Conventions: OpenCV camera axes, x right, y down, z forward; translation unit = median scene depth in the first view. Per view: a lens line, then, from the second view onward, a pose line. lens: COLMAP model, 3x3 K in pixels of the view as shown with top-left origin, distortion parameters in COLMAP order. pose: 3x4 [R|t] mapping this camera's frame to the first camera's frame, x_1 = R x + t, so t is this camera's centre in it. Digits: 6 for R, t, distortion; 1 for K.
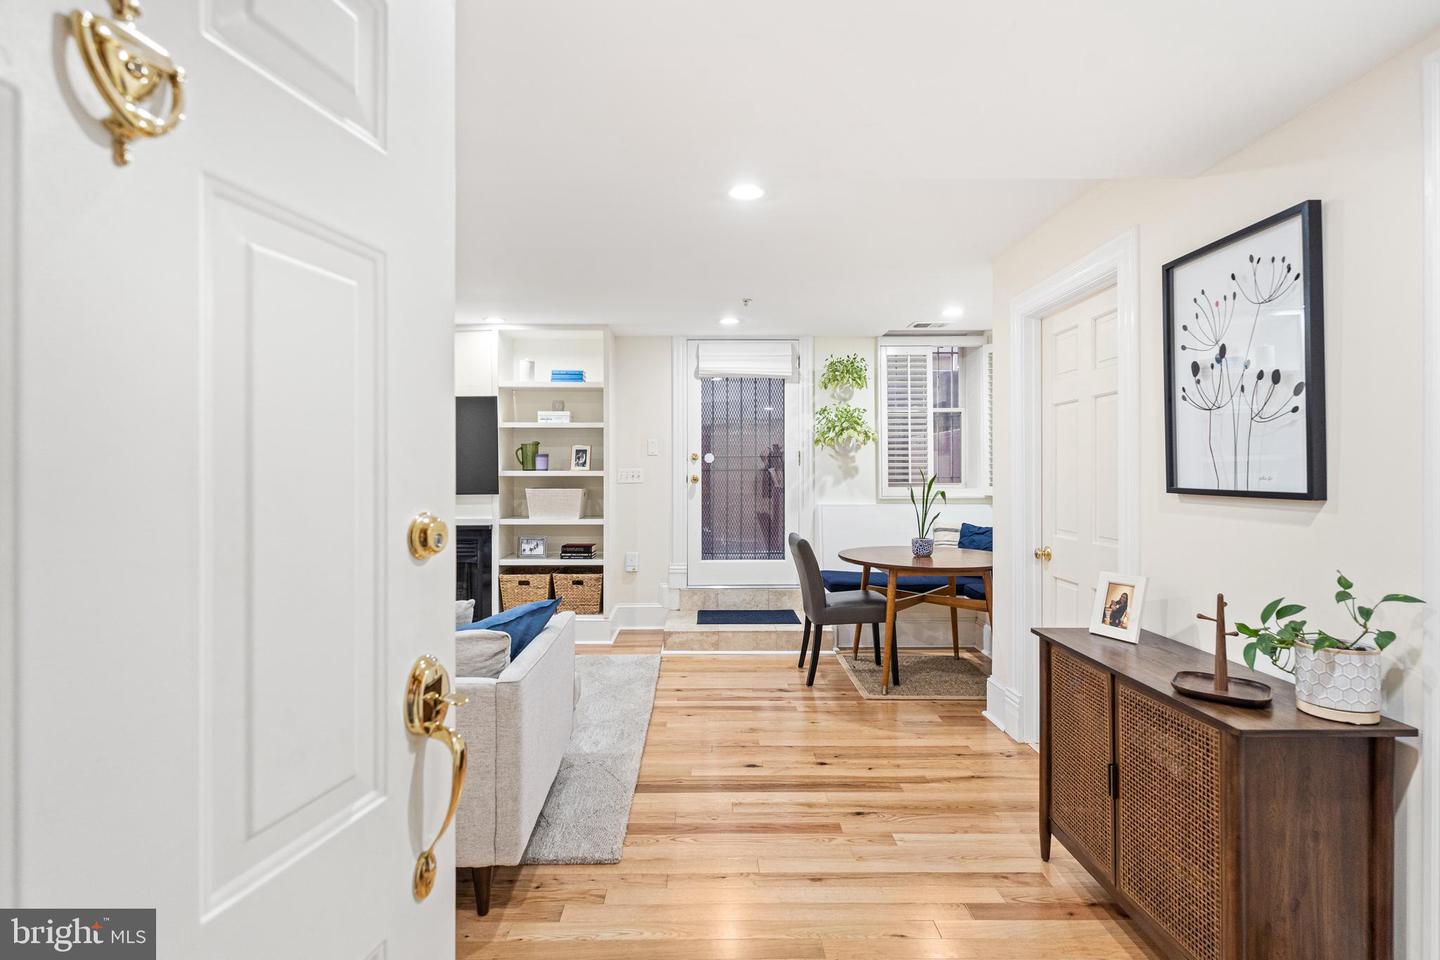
lens RADIAL K [[704.9, 0, 717.6], [0, 704.9, 474.3], [0, 0, 1]] dist [-0.000279, 0.002360]
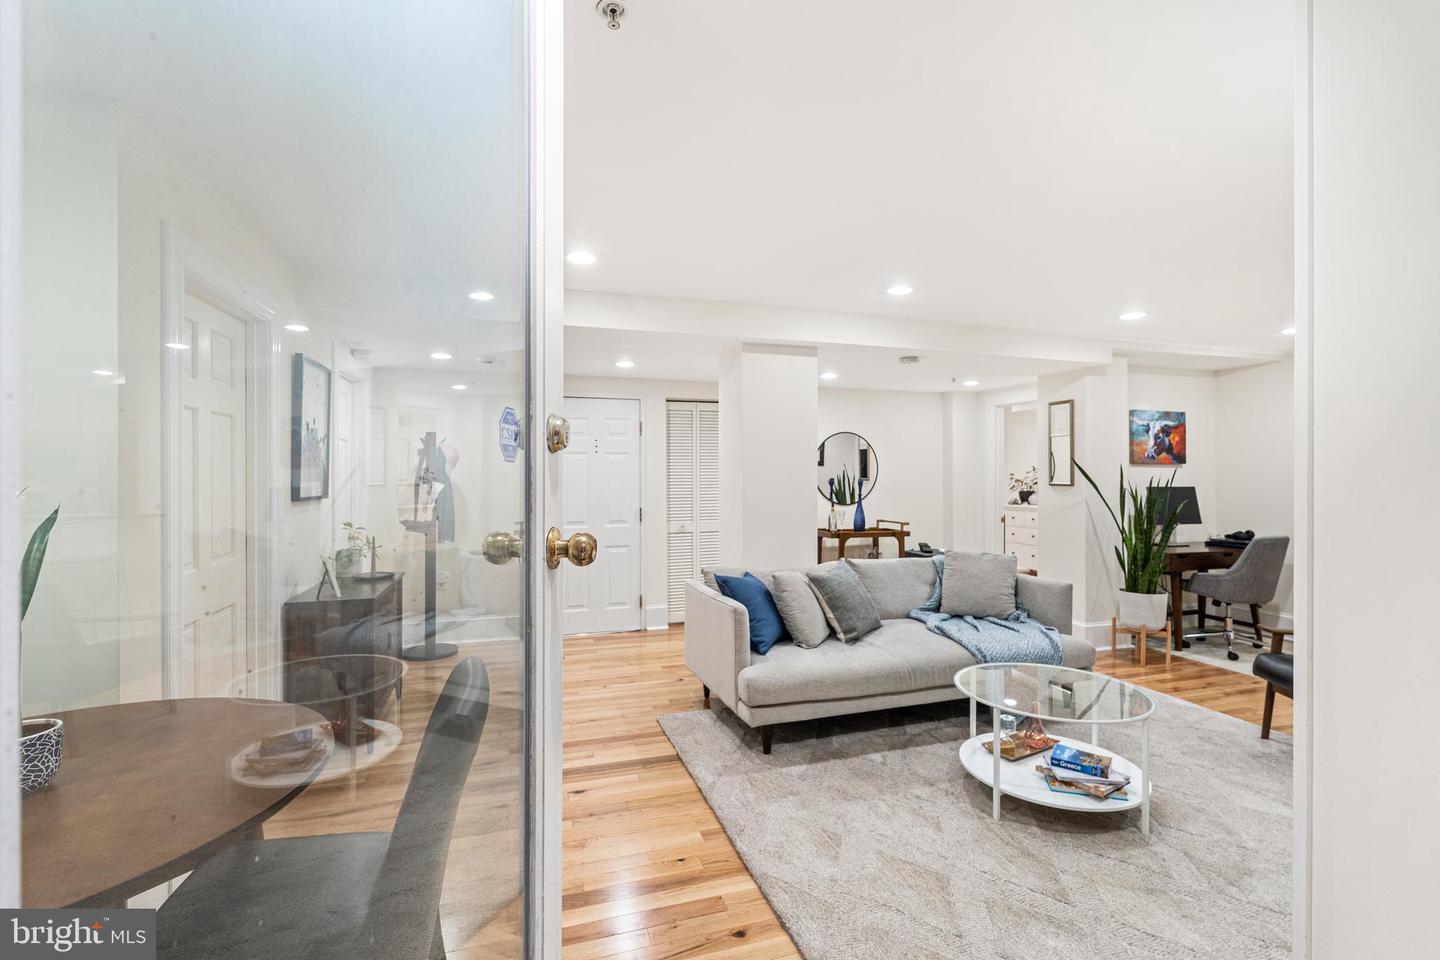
lens RADIAL K [[654.0, 0, 725.1], [0, 654.0, 474.1], [0, 0, 1]] dist [0.004609, 0.001501]
pose [[-0.957424, -0.002035, -0.288679, 0.069318], [-0.002933, 0.999992, 0.002678, -0.016460], [0.288671, 0.003410, -0.957422, 1.136074]]
